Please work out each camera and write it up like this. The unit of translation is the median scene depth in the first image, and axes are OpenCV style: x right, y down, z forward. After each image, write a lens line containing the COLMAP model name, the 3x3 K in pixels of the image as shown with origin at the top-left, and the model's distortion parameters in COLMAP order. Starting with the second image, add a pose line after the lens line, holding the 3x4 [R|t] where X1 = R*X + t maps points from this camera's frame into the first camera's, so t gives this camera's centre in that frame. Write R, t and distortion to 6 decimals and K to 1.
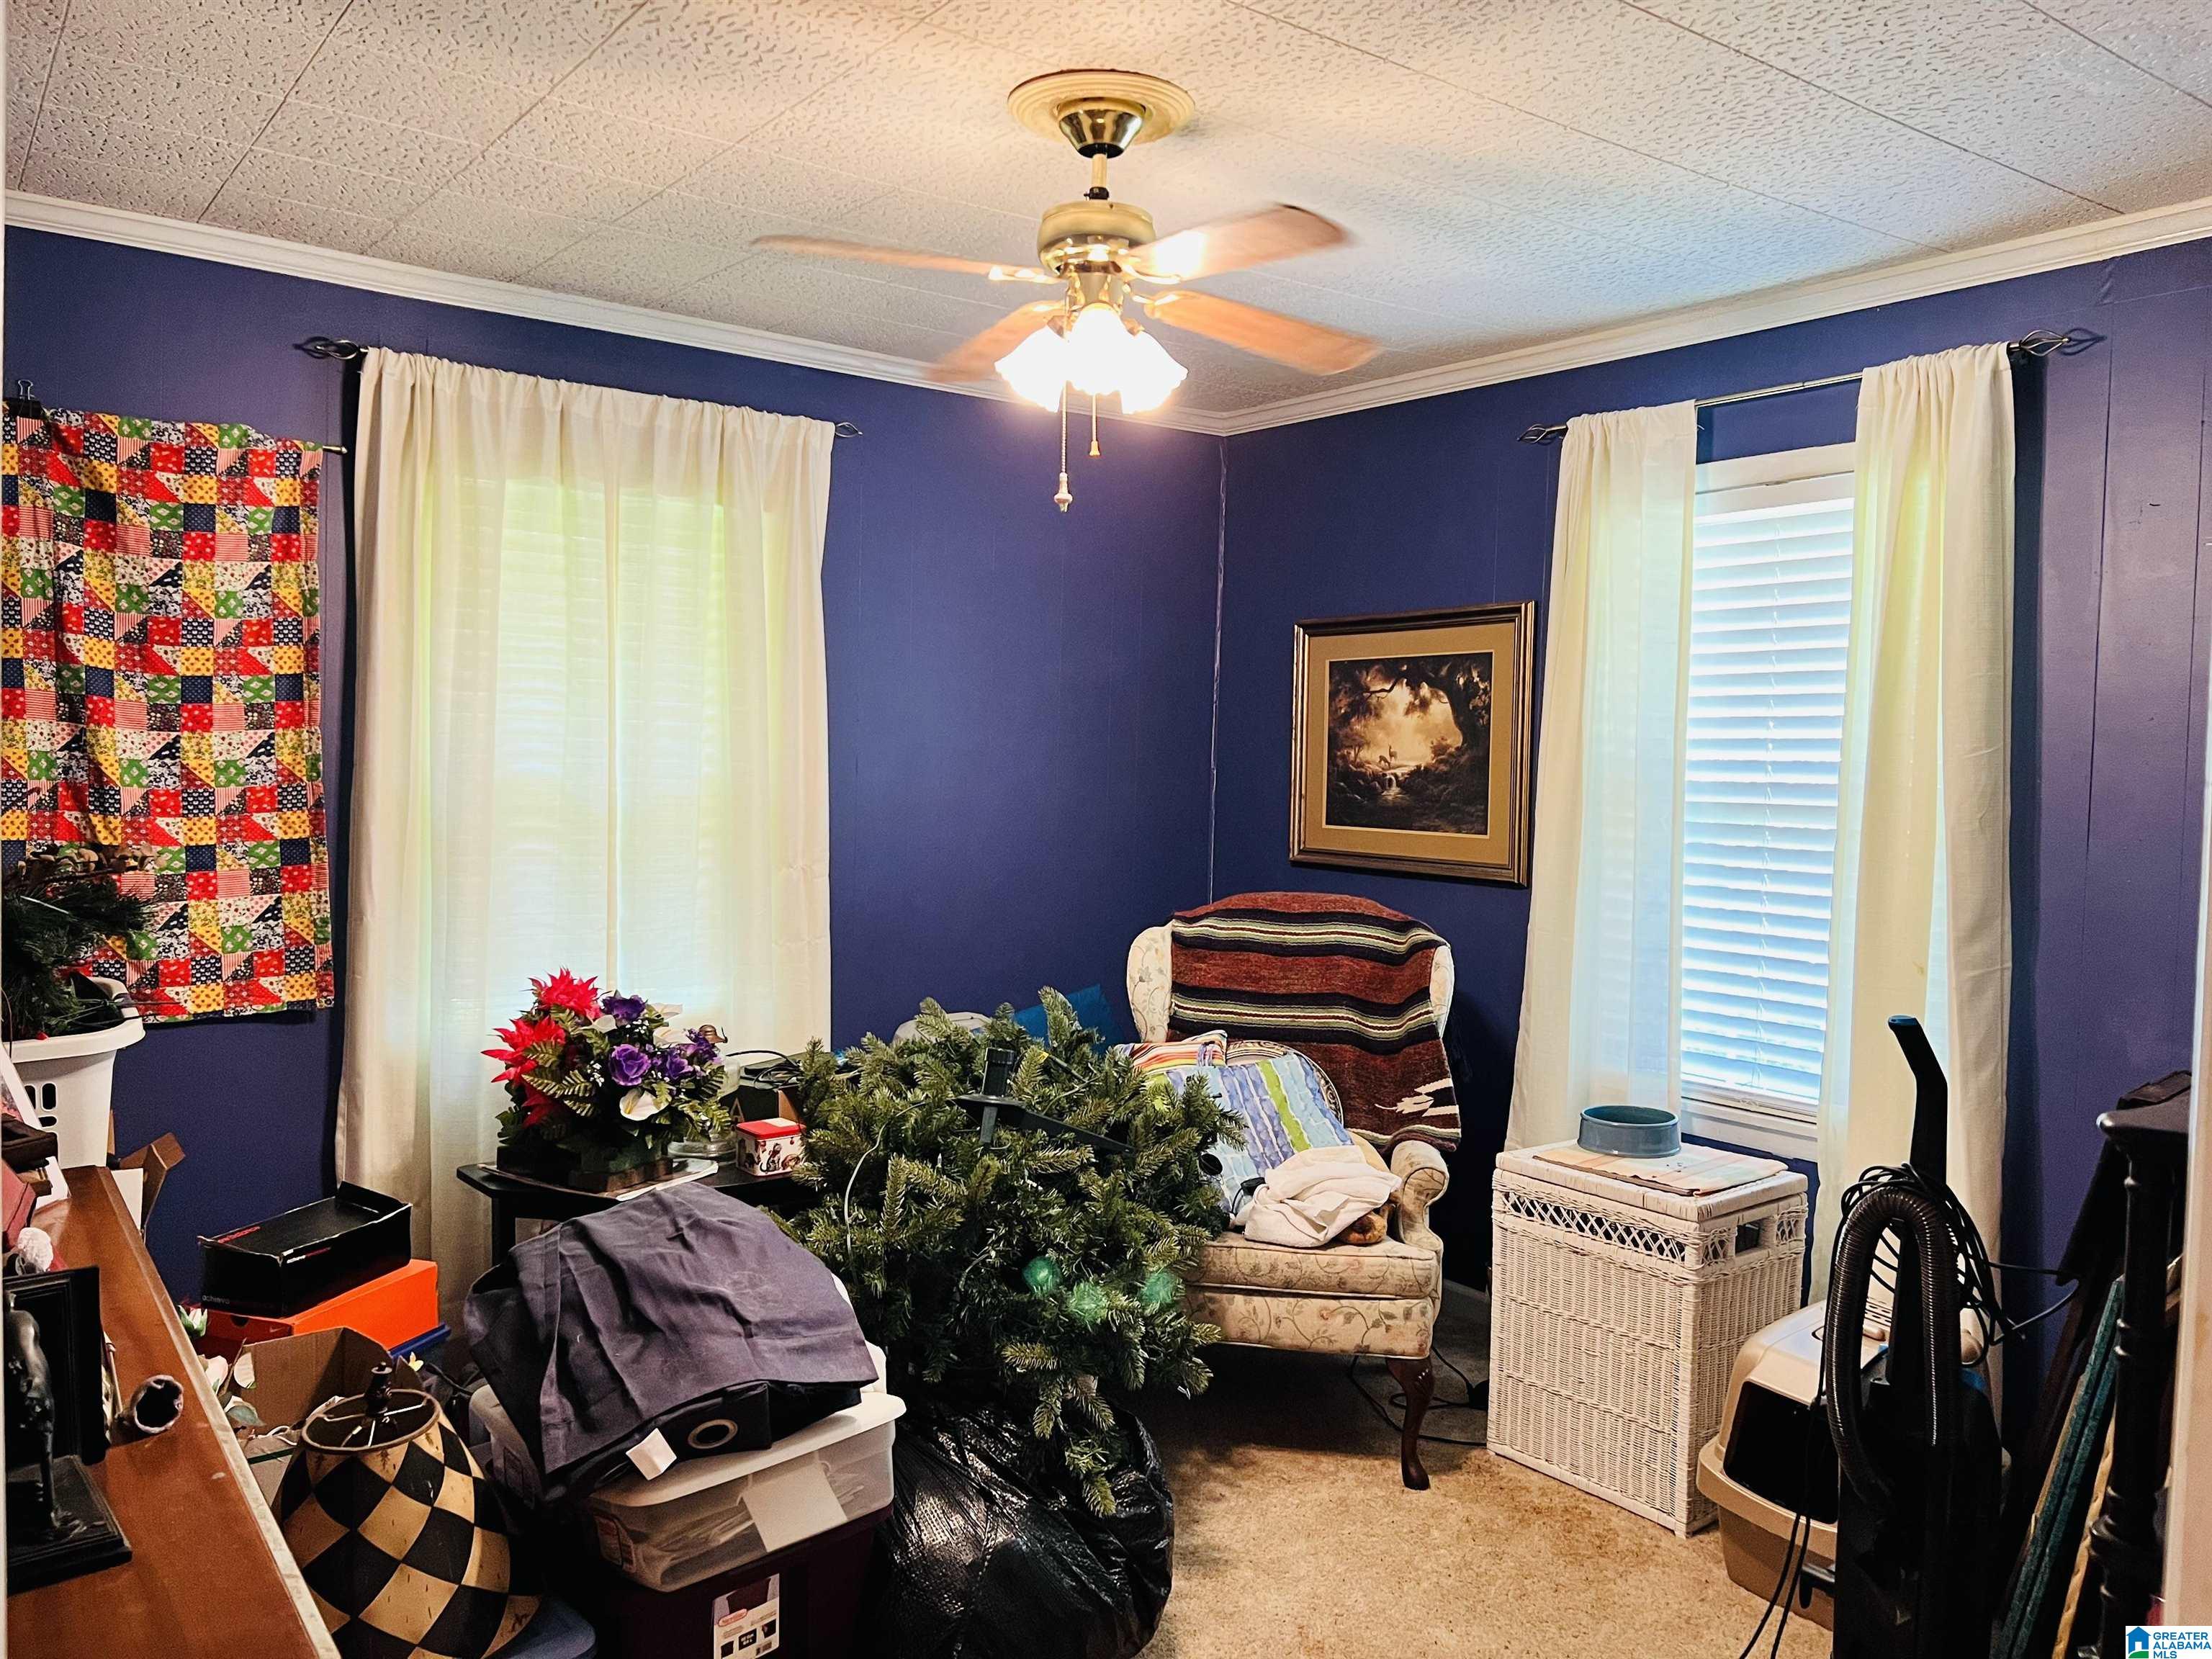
lens RADIAL K [[1669.0, 0, 1106.0], [0, 1669.0, 817.3], [0, 0, 1]] dist [0.050656, -0.056534]
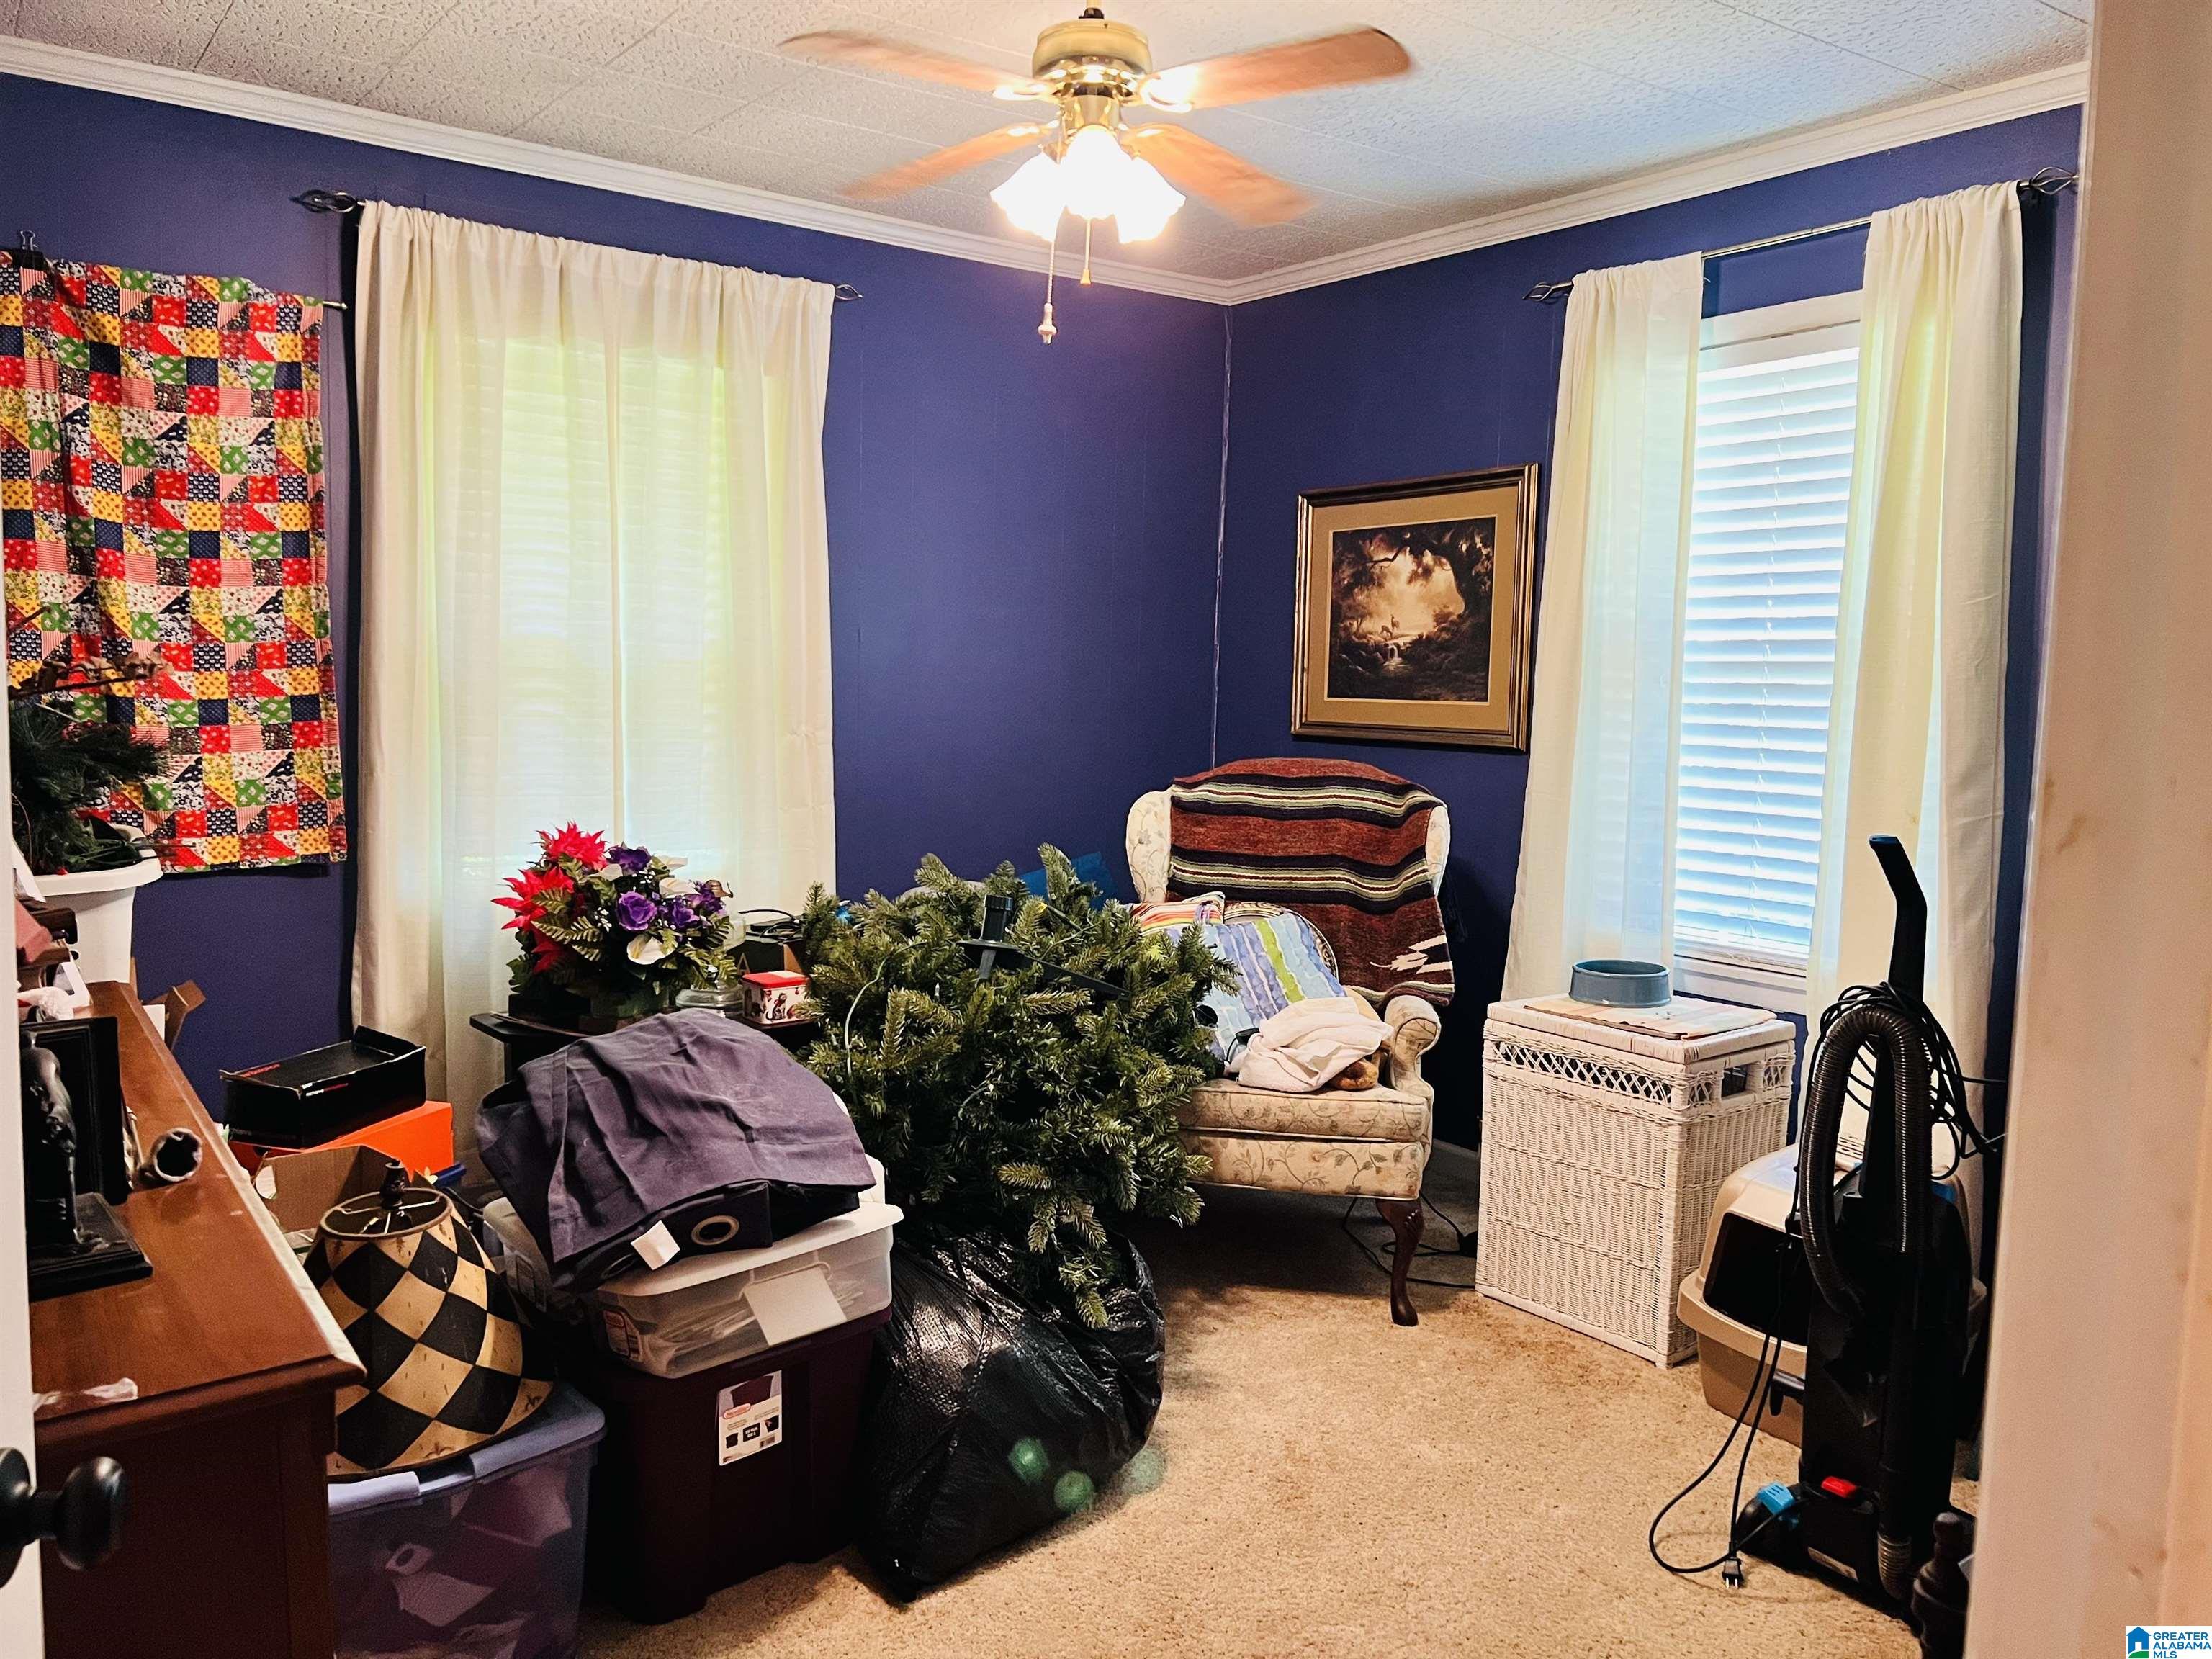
lens RADIAL K [[1669.0, 0, 1097.0], [0, 1669.0, 822.0], [0, 0, 1]] dist [0.050656, -0.056534]
pose [[0.999912, 0.002181, -0.013067, 0.009121], [-0.001508, 0.998686, 0.051225, 0.039738], [0.013162, -0.051201, 0.998602, -0.010564]]
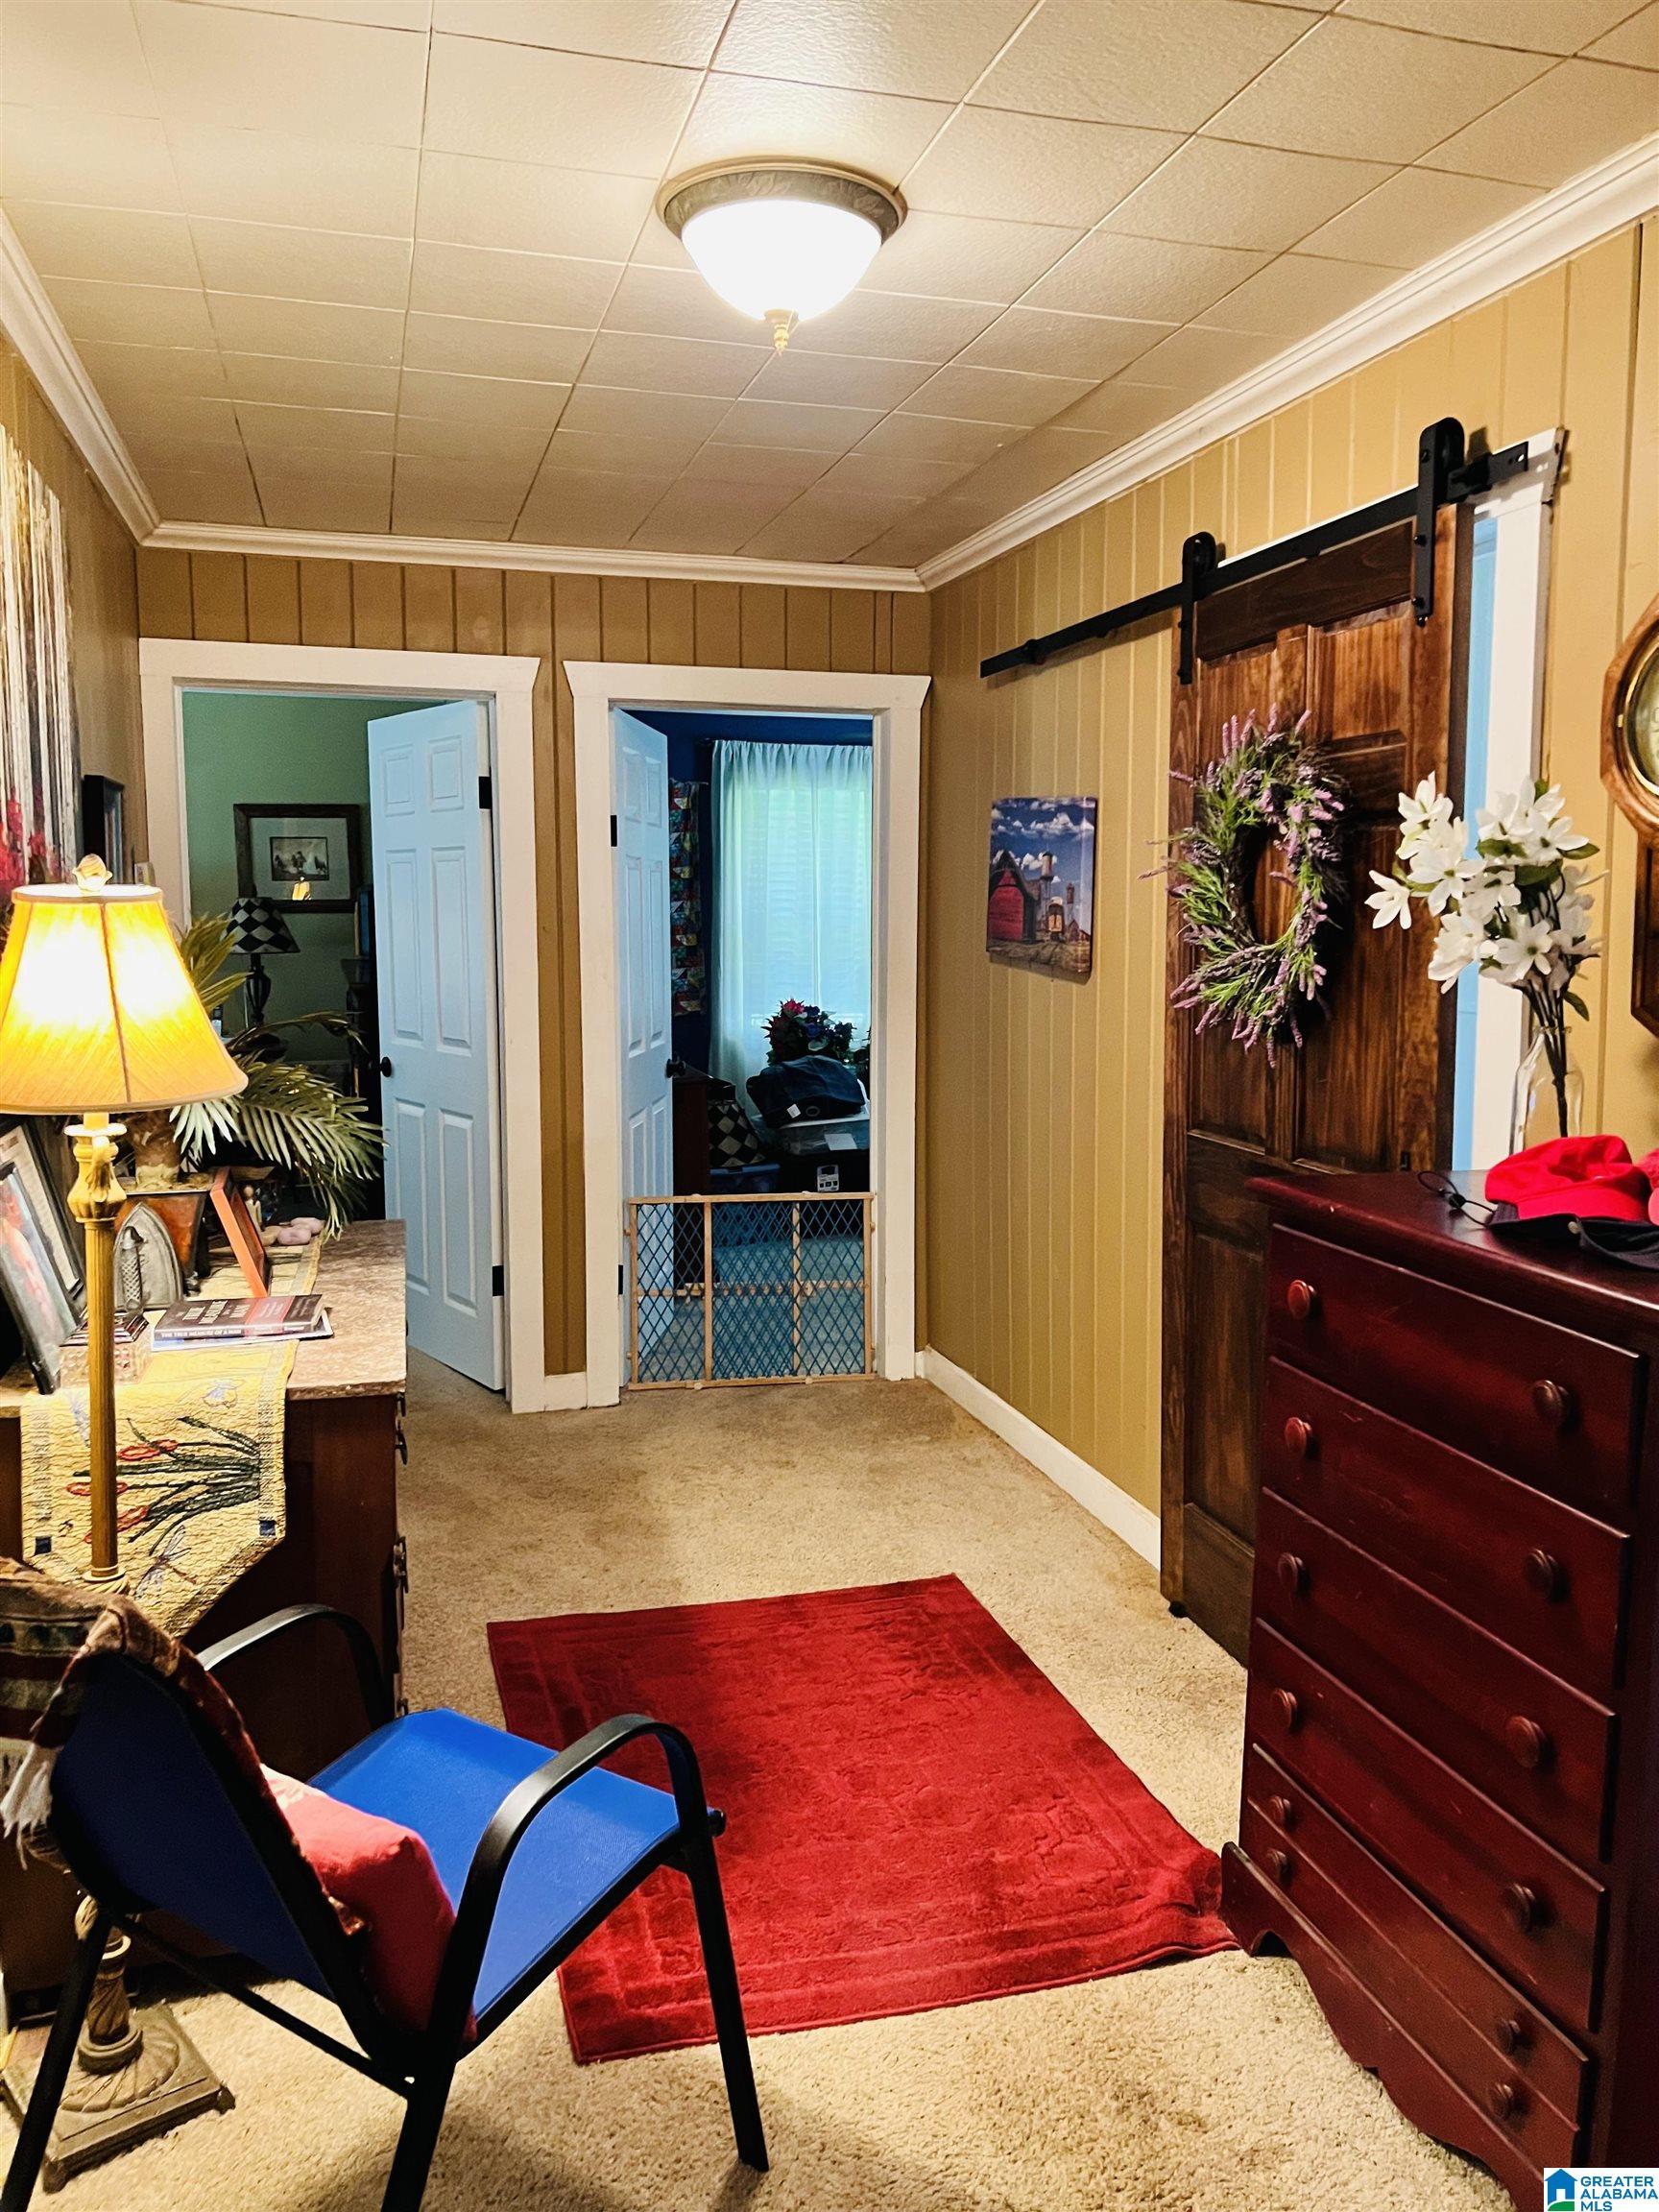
lens RADIAL K [[1669.0, 0, 835.2], [0, 1669.0, 1105.4], [0, 0, 1]] dist [0.050656, -0.056534]
pose [[0.939100, 0.016298, -0.343256, 0.606361], [0.010598, 0.997026, 0.076335, 0.066038], [0.343479, -0.075324, 0.936135, -1.338165]]
